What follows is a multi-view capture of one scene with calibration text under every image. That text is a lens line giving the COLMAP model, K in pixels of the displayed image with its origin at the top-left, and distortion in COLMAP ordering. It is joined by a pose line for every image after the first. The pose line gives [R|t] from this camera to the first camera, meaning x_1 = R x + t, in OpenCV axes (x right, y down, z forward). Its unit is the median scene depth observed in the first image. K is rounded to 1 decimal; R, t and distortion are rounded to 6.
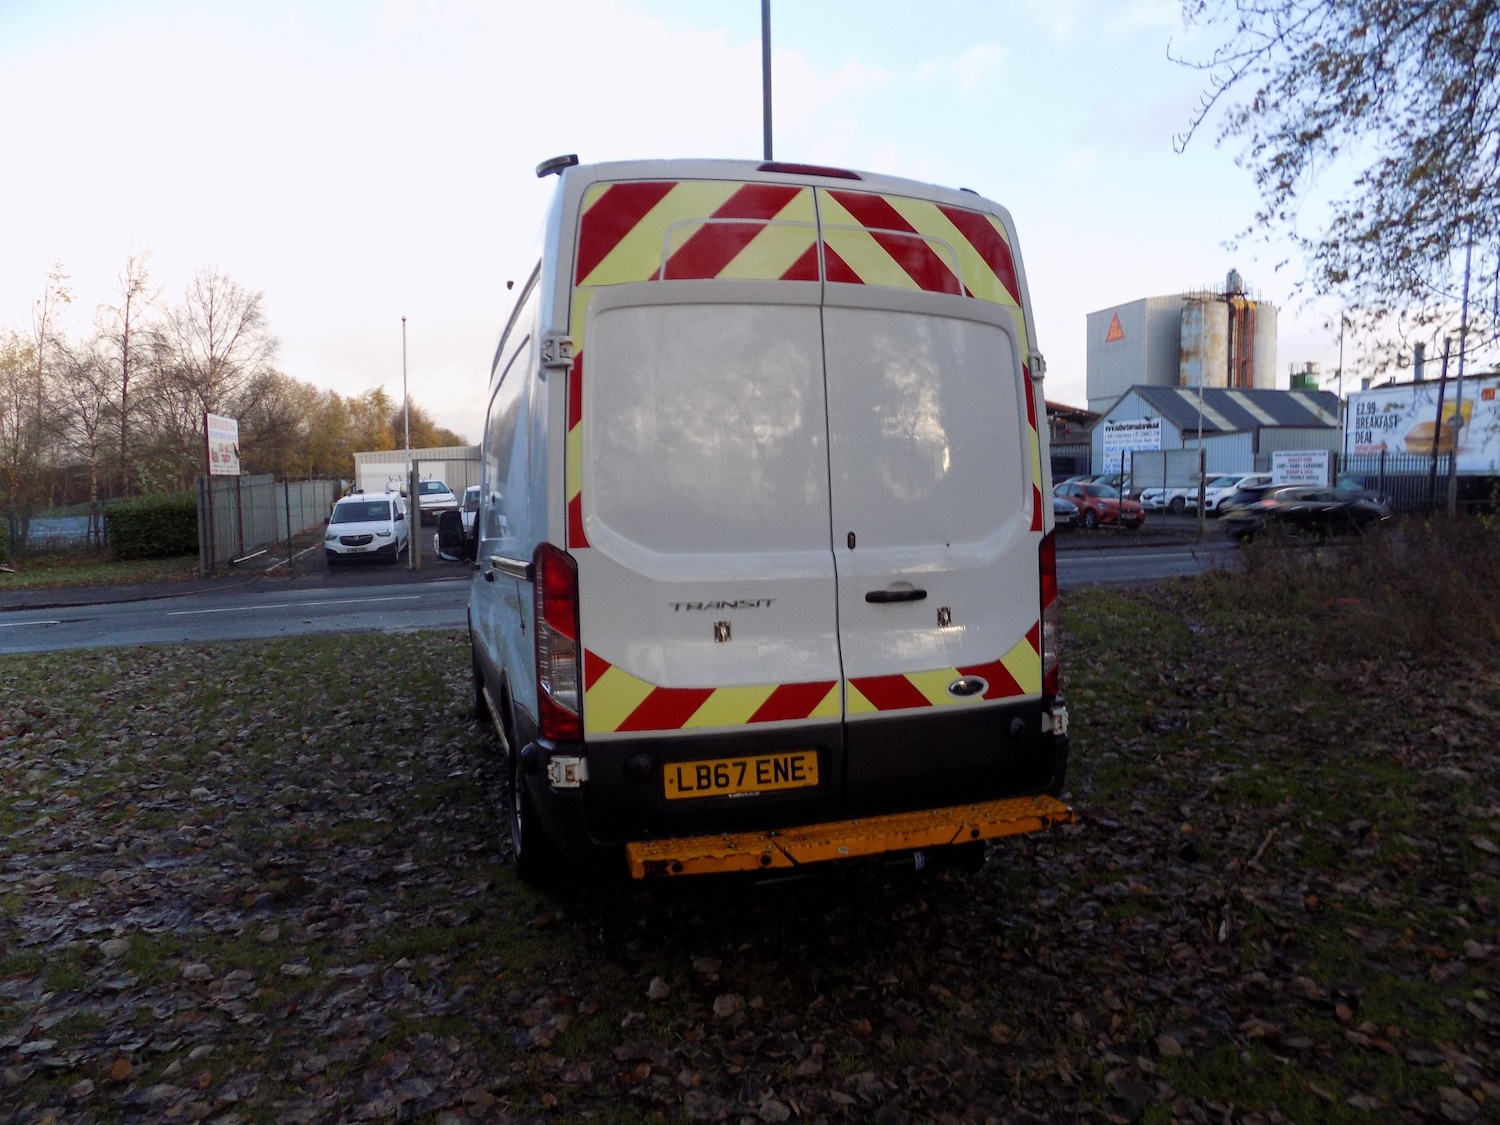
lens RADIAL K [[1004.1, 0, 749.9], [0, 1004.1, 567.4], [0, 0, 1]] dist [-0.062074, 0.065213]
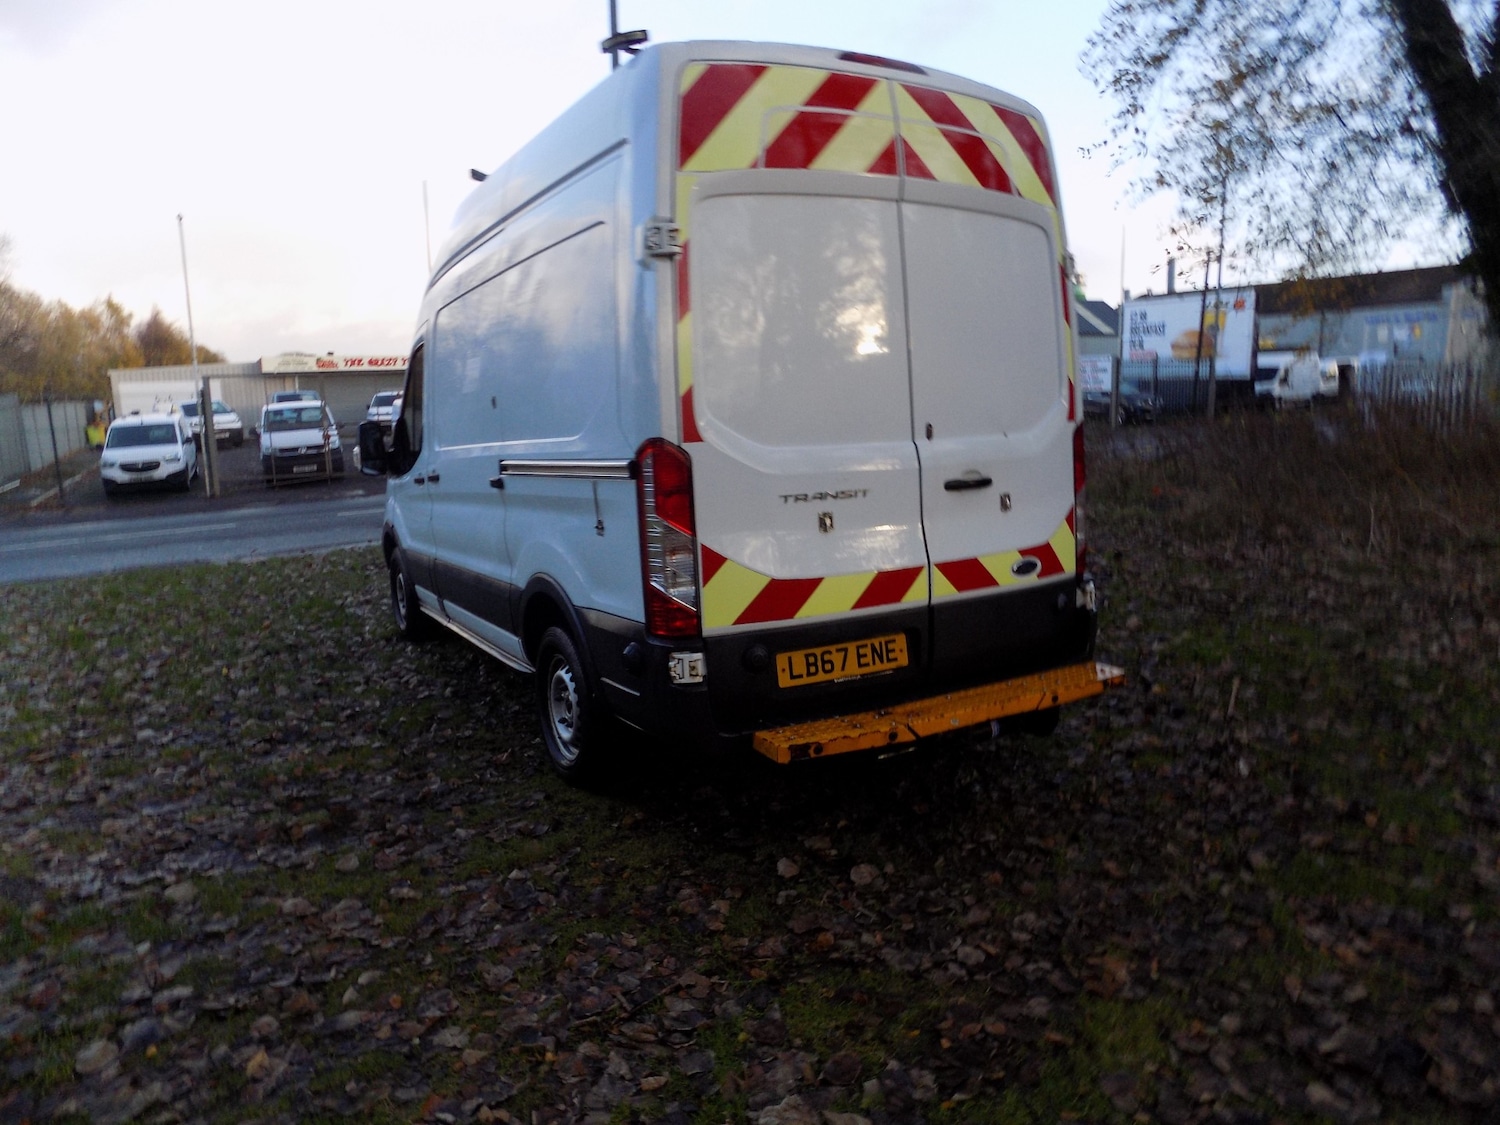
lens RADIAL K [[1008.4, 0, 750.2], [0, 1008.4, 563.6], [0, 0, 1]] dist [-0.066521, 0.070268]
pose [[0.978172, -0.048338, 0.202095, -0.304888], [0.031552, 0.995841, 0.085473, 0.015584], [-0.205386, -0.077230, 0.975629, 0.011540]]
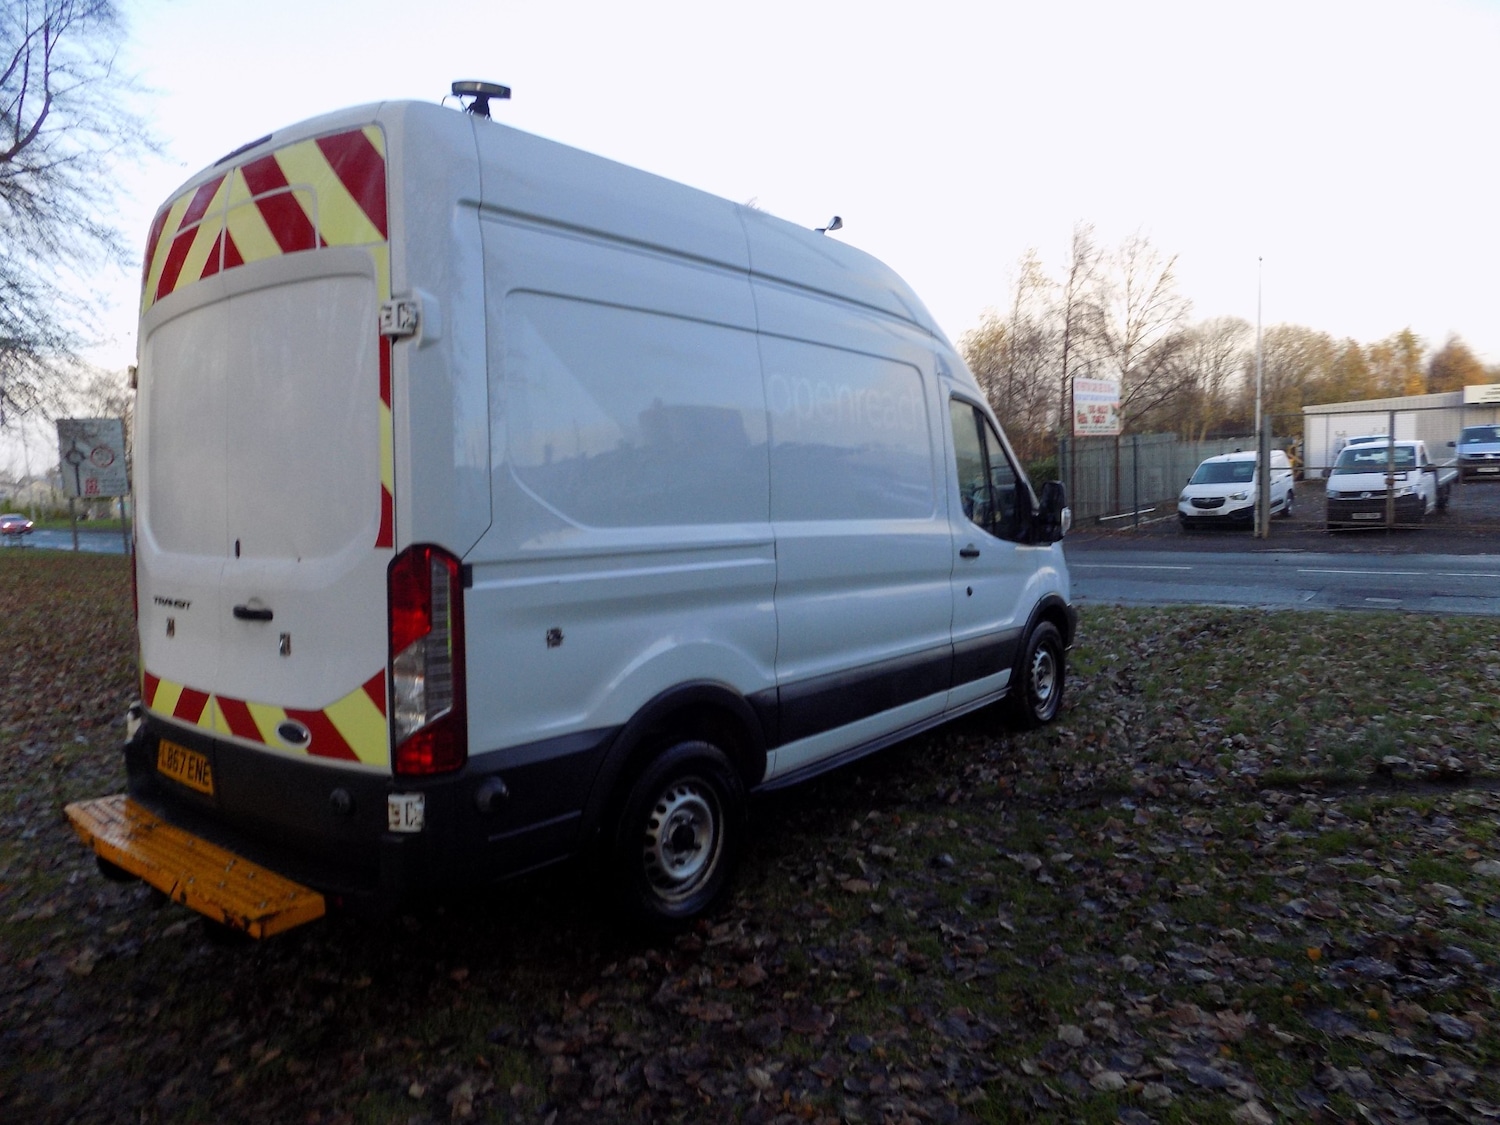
lens RADIAL K [[1008.4, 0, 750.2], [0, 1008.4, 563.6], [0, 0, 1]] dist [-0.066521, 0.070268]
pose [[0.550165, 0.071473, -0.831992, 1.156347], [-0.035059, 0.997429, 0.062503, -0.088368], [0.834320, -0.005218, 0.551256, 0.910461]]
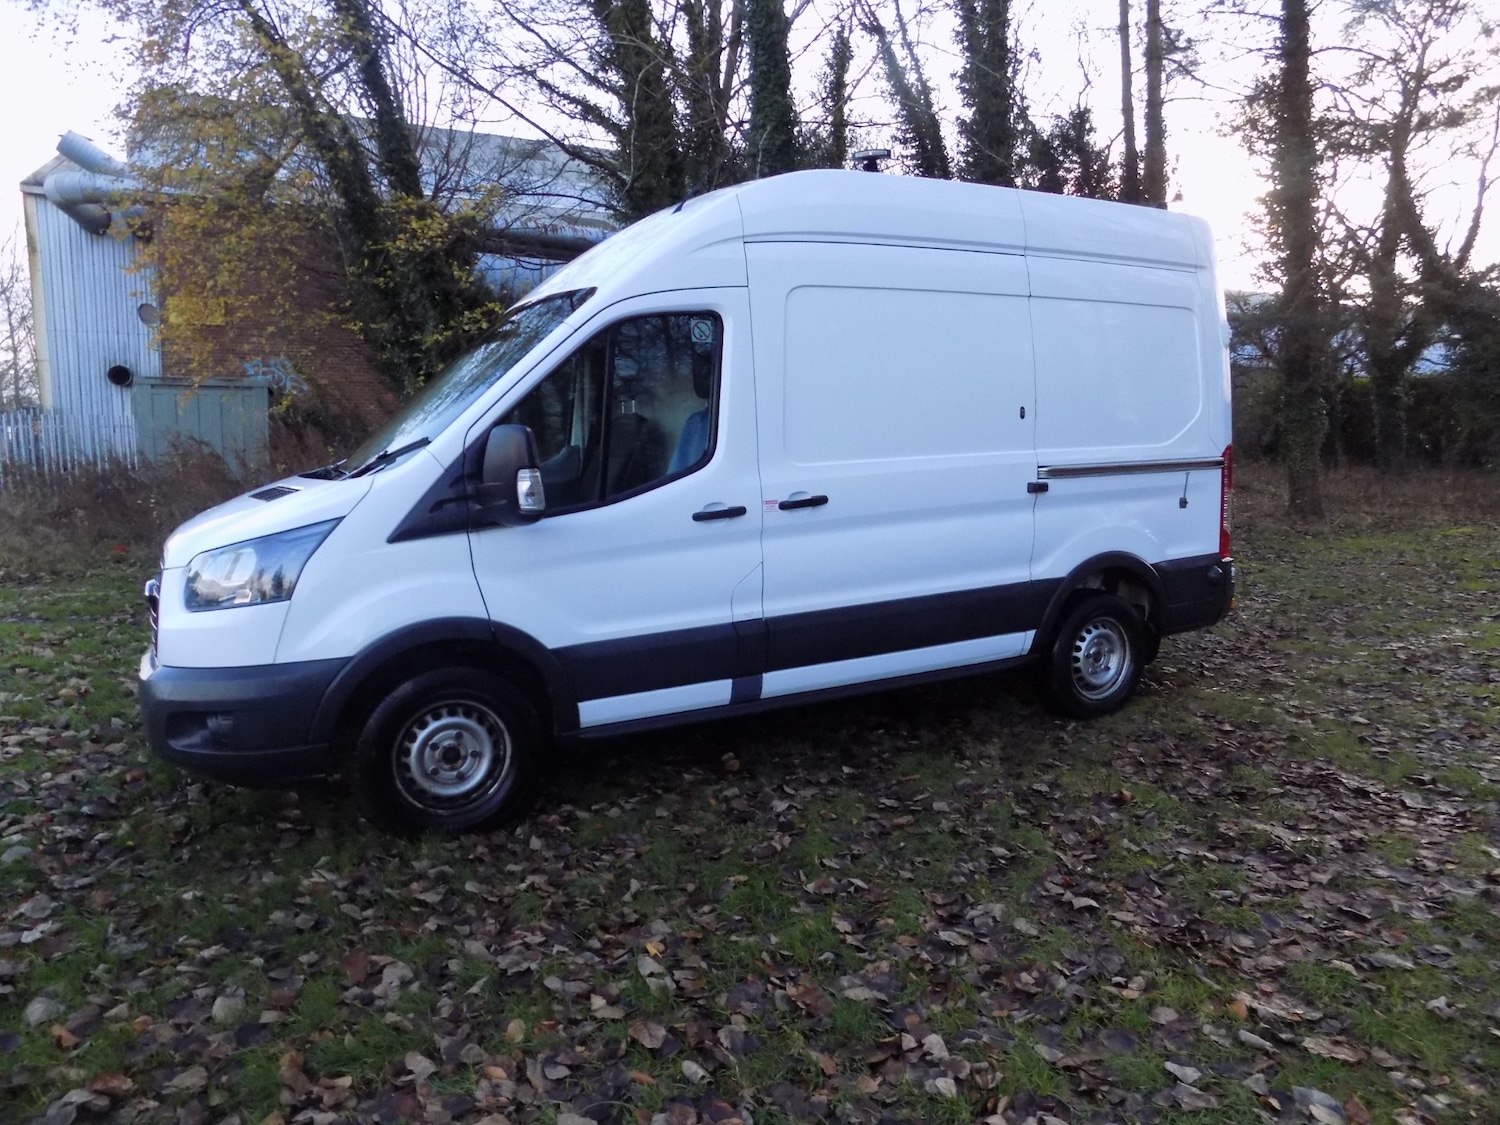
lens RADIAL K [[1008.4, 0, 750.2], [0, 1008.4, 563.6], [0, 0, 1]] dist [-0.066521, 0.070268]
pose [[-0.167986, -0.101969, 0.980501, -1.713772], [0.073822, 0.990542, 0.115661, -0.077250], [-0.983021, 0.091812, -0.158870, 2.025077]]
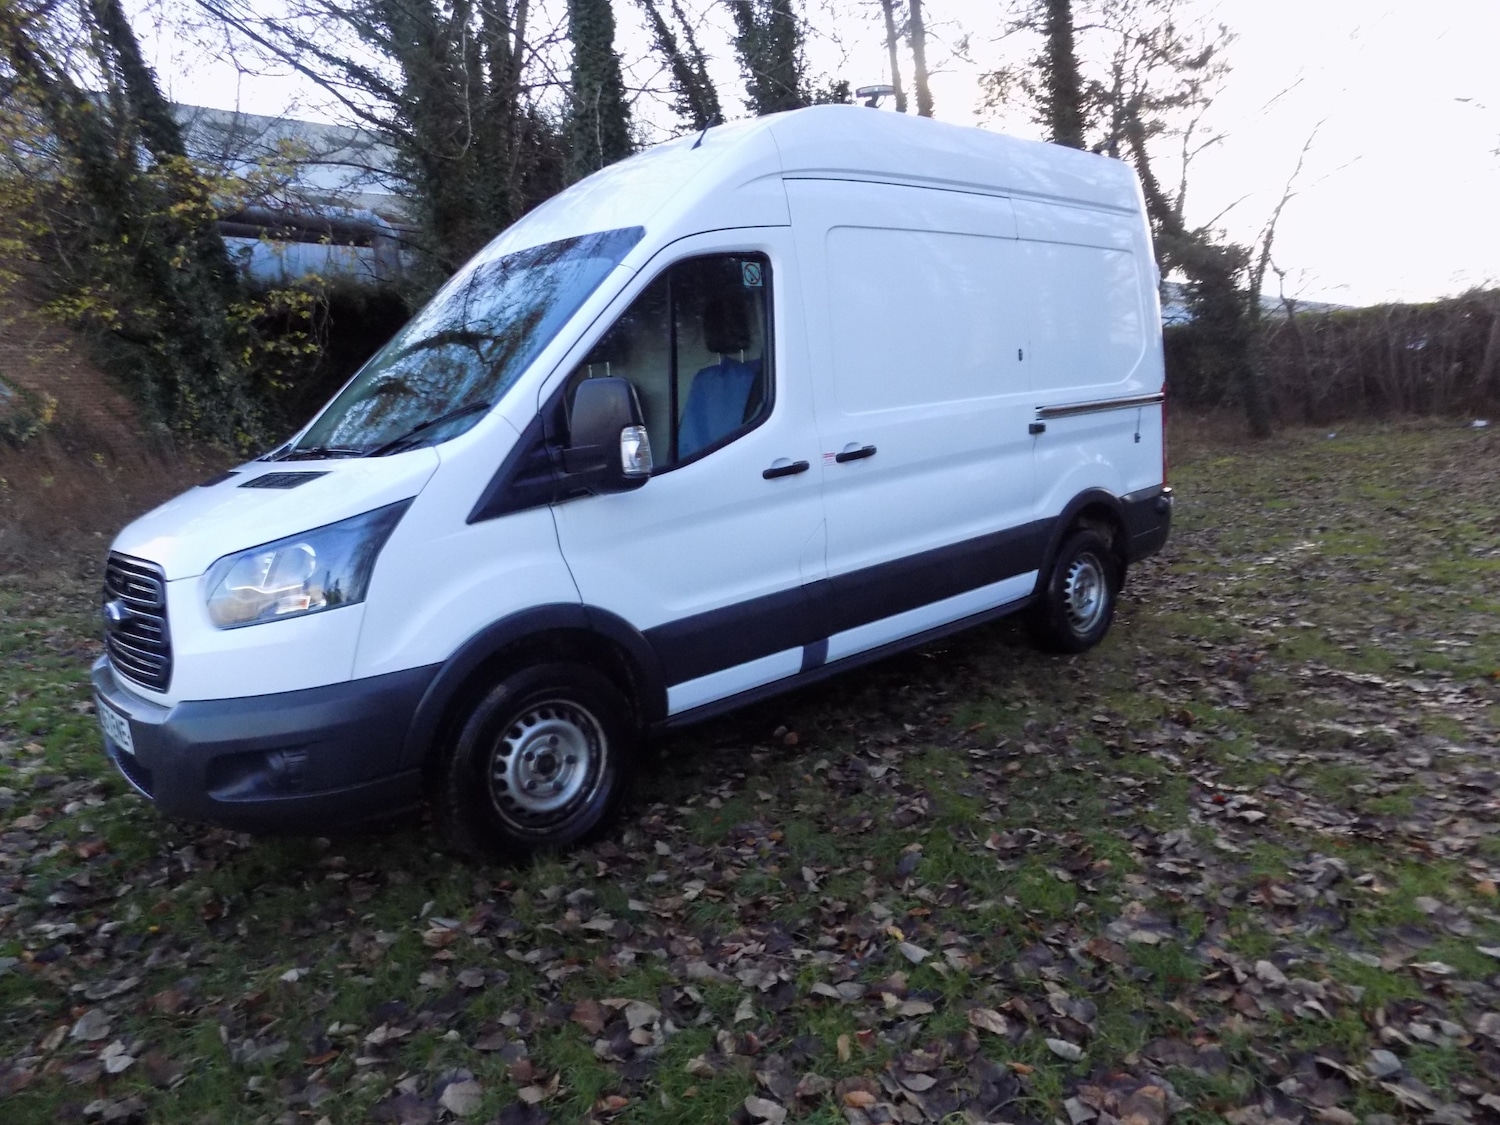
lens RADIAL K [[1008.4, 0, 750.2], [0, 1008.4, 563.6], [0, 0, 1]] dist [-0.066521, 0.070268]
pose [[-0.405485, -0.093514, 0.909306, -1.532916], [0.128806, 0.978983, 0.158117, -0.079953], [-0.904981, 0.181238, -0.384917, 2.354248]]
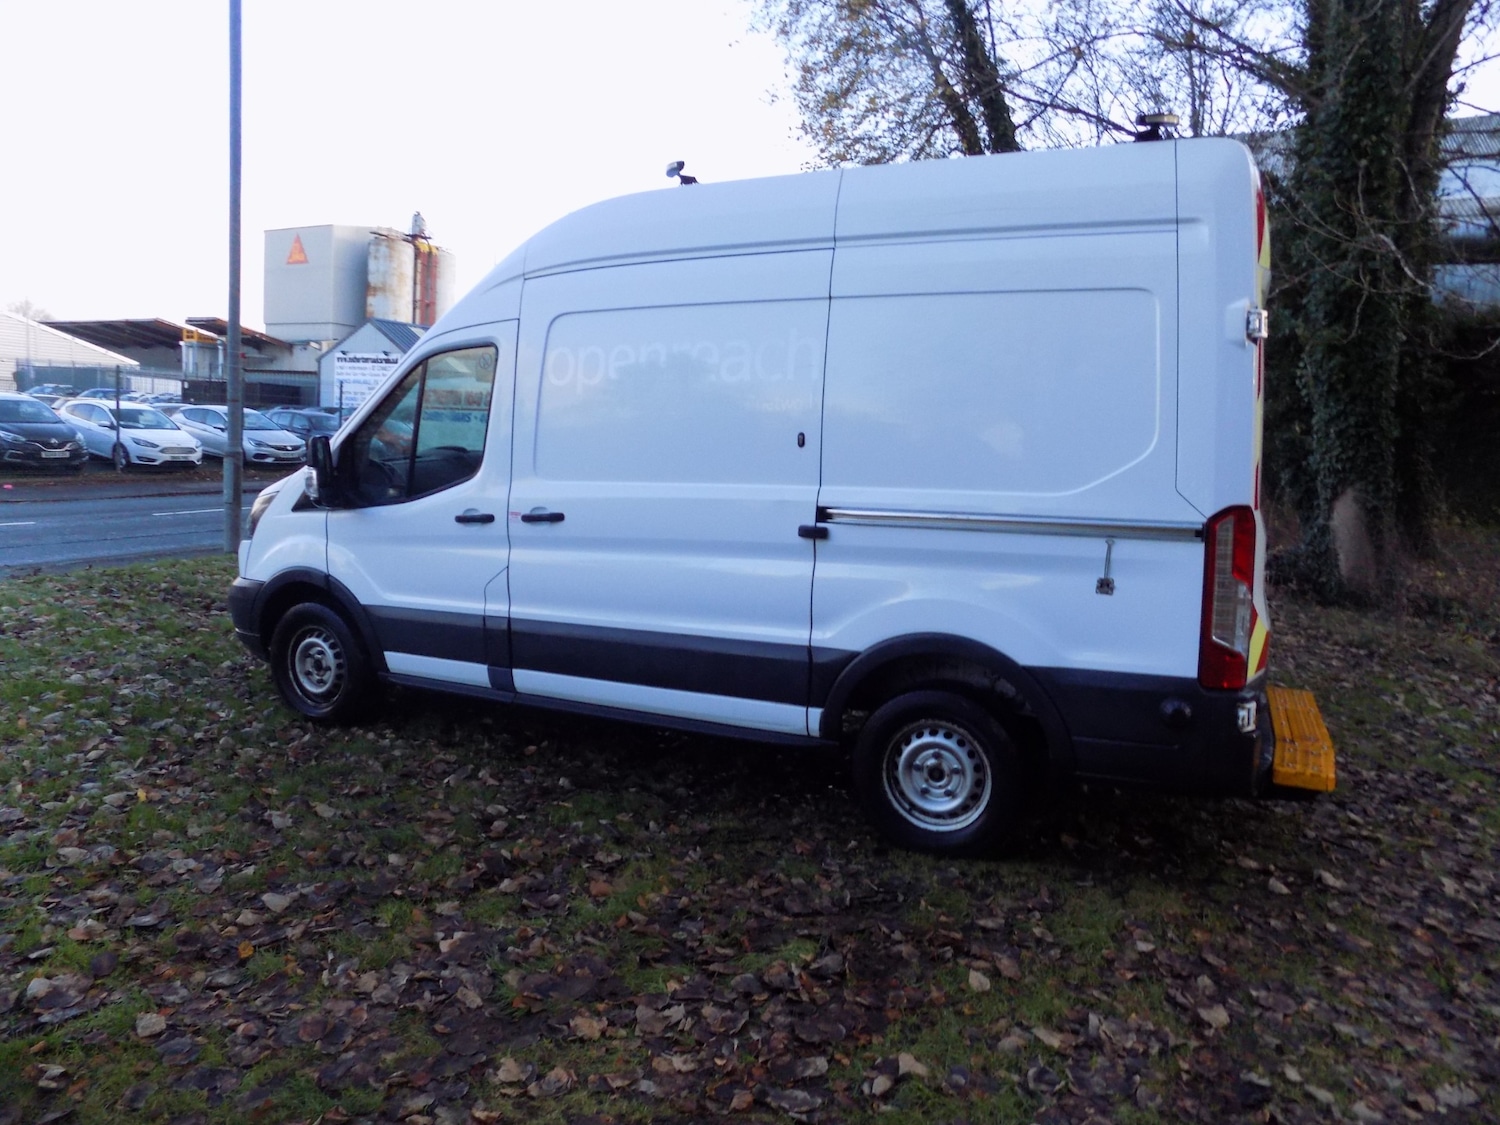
lens RADIAL K [[1008.4, 0, 750.2], [0, 1008.4, 563.6], [0, 0, 1]] dist [-0.066521, 0.070268]
pose [[0.683505, -0.040003, 0.728849, -1.266571], [-0.005523, 0.998185, 0.059965, -0.022034], [-0.729925, -0.045012, 0.682043, 0.629294]]
